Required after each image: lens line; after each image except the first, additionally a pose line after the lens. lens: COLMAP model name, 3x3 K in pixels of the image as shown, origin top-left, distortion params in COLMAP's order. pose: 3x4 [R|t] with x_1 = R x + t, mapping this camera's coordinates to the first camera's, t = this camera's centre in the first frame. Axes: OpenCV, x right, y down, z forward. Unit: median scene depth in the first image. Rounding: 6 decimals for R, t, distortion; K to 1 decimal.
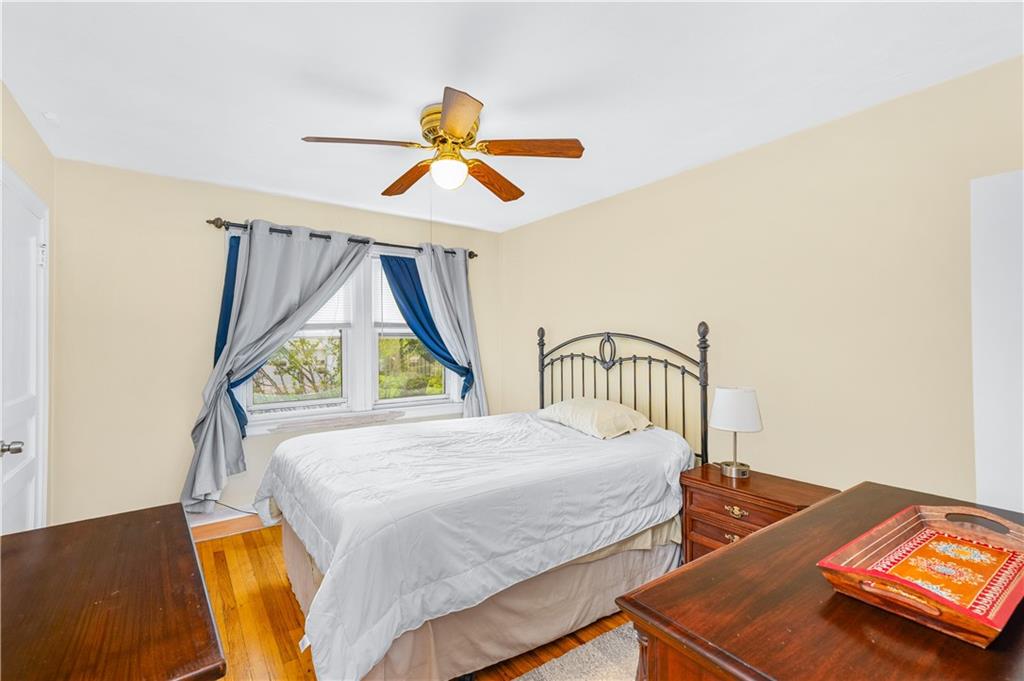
lens RADIAL K [[453.9, 0, 509.1], [0, 453.9, 337.6], [0, 0, 1]] dist [0.001990, 0.000147]
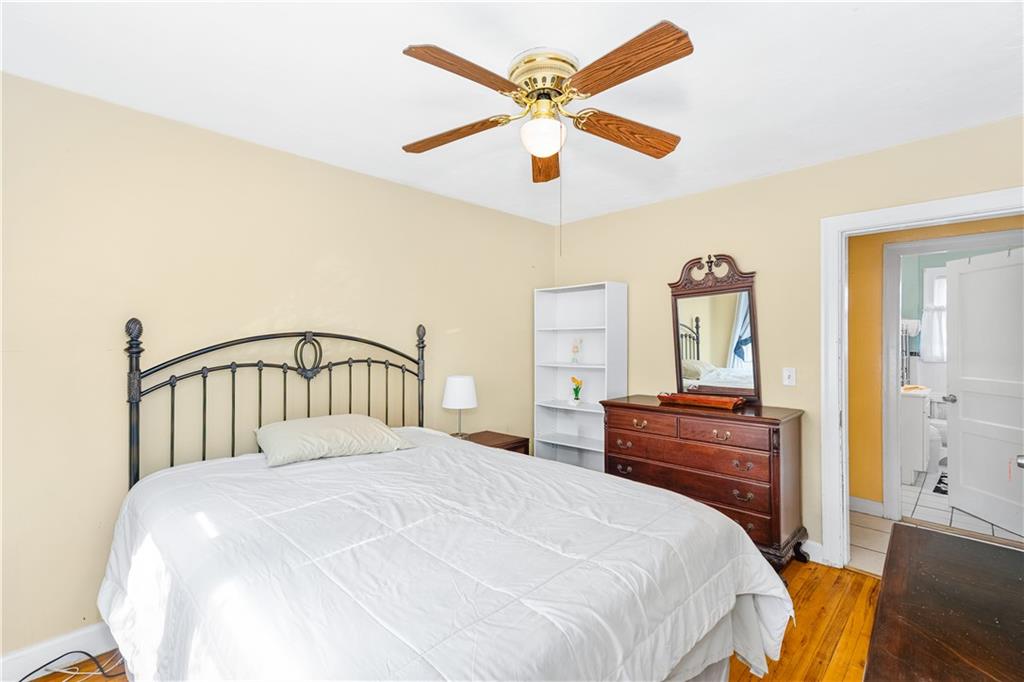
lens RADIAL K [[453.9, 0, 509.1], [0, 453.9, 338.1], [0, 0, 1]] dist [0.001990, 0.000147]
pose [[-0.188969, 0.005435, 0.981968, -0.631929], [0.000511, 0.999985, -0.005437, 0.004278], [-0.981983, -0.000526, -0.188969, 0.834971]]
